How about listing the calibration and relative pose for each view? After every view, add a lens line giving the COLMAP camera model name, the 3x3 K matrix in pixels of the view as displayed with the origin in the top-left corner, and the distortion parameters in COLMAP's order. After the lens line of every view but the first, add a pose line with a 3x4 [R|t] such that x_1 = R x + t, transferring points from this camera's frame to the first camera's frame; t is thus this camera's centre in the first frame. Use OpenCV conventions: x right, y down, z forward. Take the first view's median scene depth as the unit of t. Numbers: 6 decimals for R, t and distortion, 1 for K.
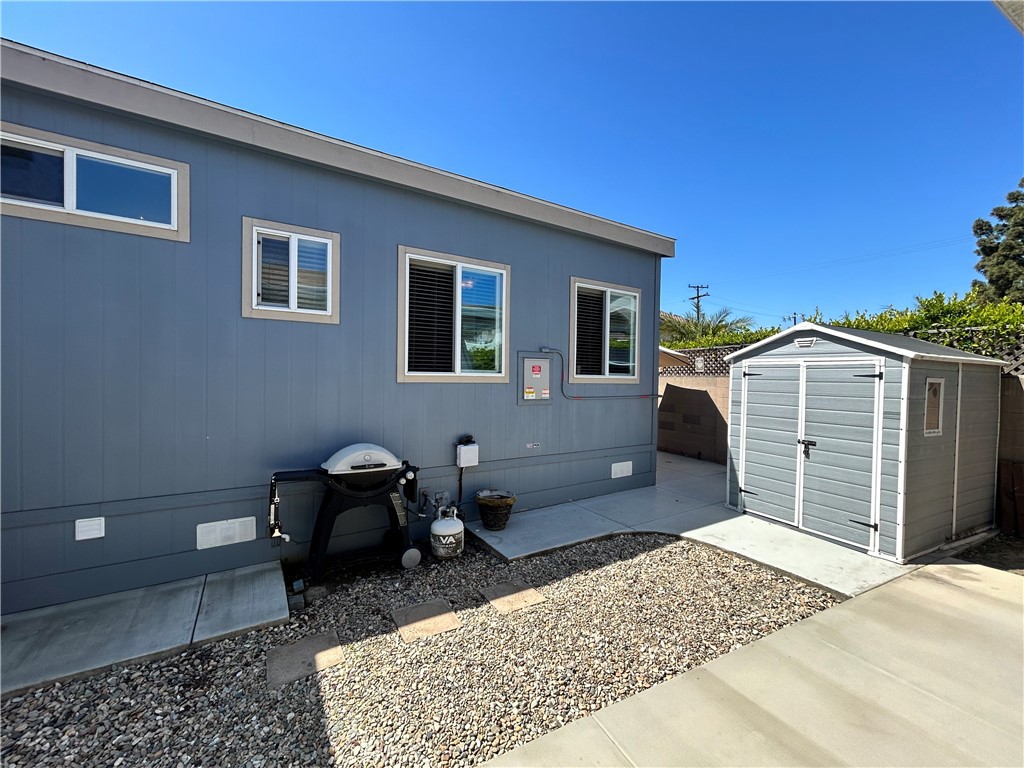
lens RADIAL K [[414.0, 0, 509.3], [0, 414.0, 382.5], [0, 0, 1]] dist [0.000756, 0.000133]
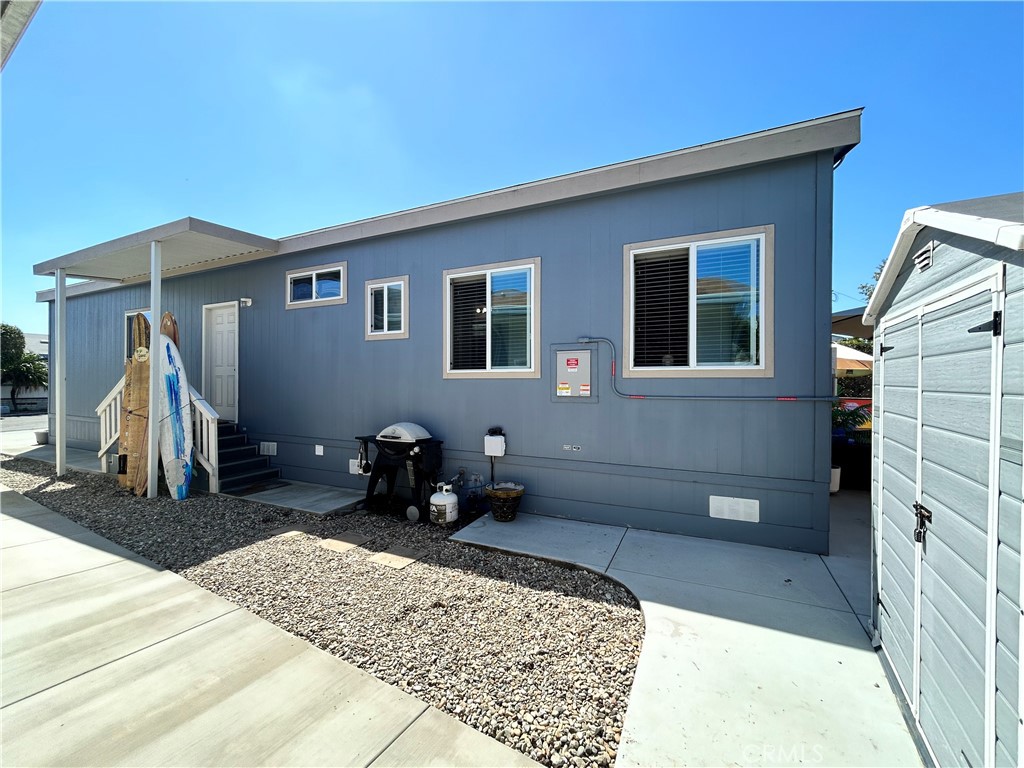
lens RADIAL K [[414.0, 0, 509.3], [0, 414.0, 382.5], [0, 0, 1]] dist [0.000756, 0.000133]
pose [[0.538279, -0.012789, -0.842670, 0.864906], [-0.003197, 0.999847, -0.017217, 0.031257], [0.842761, 0.011961, 0.538156, 0.467813]]
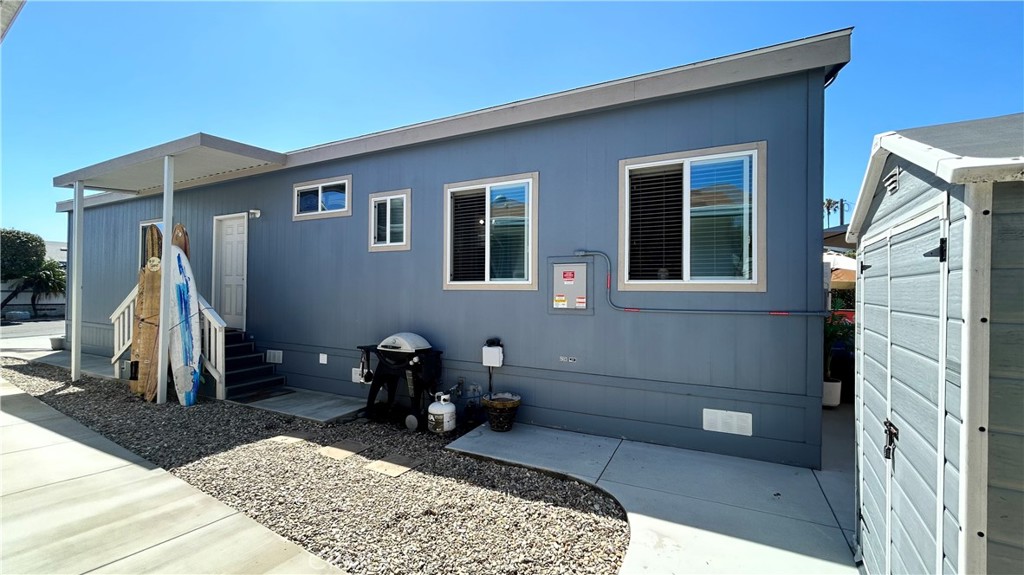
lens RADIAL K [[413.2, 0, 509.6], [0, 413.2, 286.4], [0, 0, 1]] dist [0.000140, 0.000728]
pose [[0.521076, -0.019255, -0.853293, 0.895762], [-0.009984, 0.999540, -0.028653, 0.022689], [0.853452, 0.023449, 0.520644, 0.483382]]
